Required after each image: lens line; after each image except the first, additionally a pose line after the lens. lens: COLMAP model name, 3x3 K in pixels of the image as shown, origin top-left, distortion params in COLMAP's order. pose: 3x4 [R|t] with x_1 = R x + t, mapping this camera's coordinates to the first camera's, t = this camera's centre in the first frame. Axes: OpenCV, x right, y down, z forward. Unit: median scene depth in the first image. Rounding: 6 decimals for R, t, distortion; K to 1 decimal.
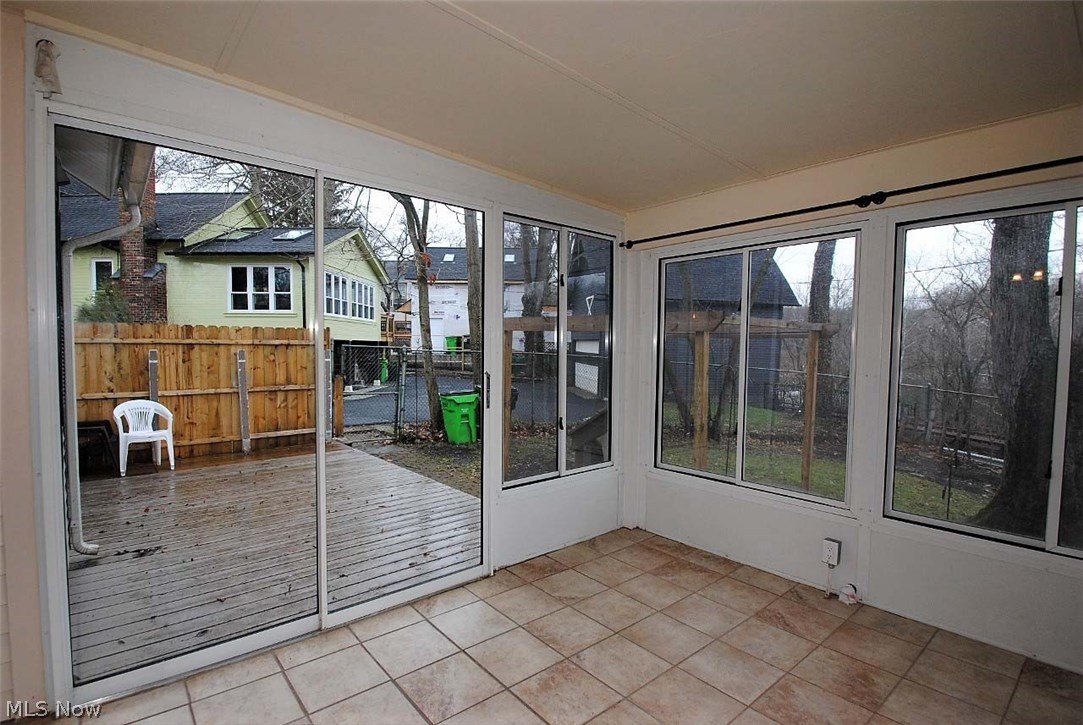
lens RADIAL K [[531.1, 0, 516.7], [0, 531.1, 368.4], [0, 0, 1]] dist [-0.003094, -0.000909]
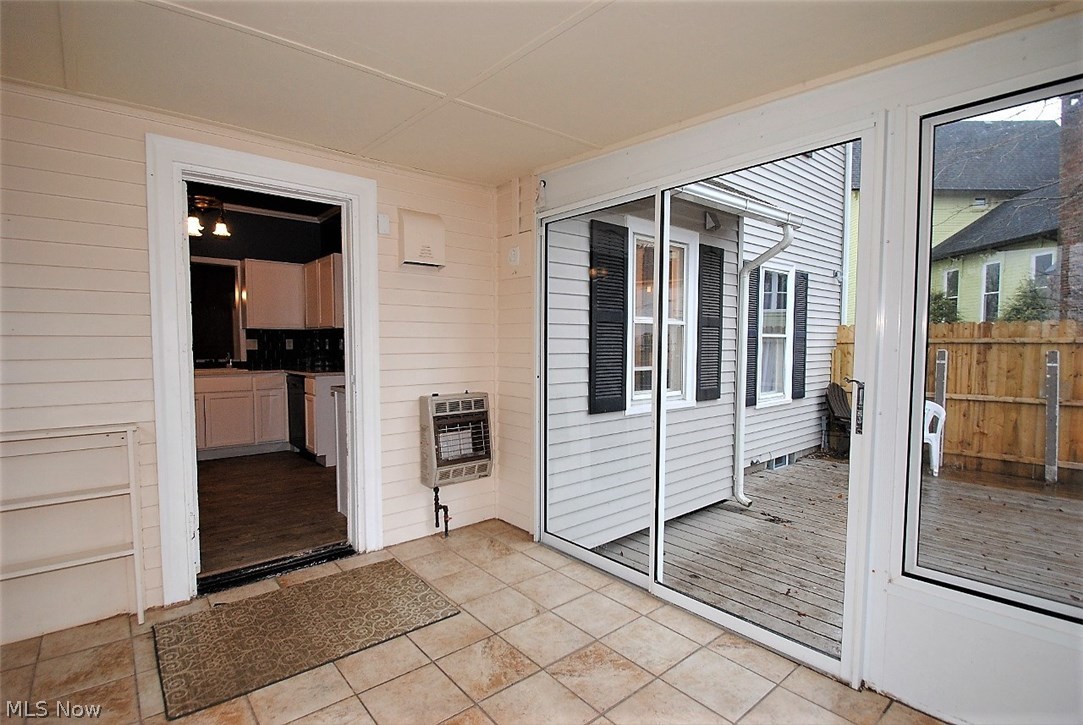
lens RADIAL K [[531.1, 0, 542.8], [0, 531.1, 366.7], [0, 0, 1]] dist [-0.003094, -0.000909]
pose [[-0.015420, 0.030254, -0.999423, 0.277278], [-0.038154, 0.998796, 0.030824, -0.006417], [0.999153, 0.038607, -0.014247, 0.279369]]
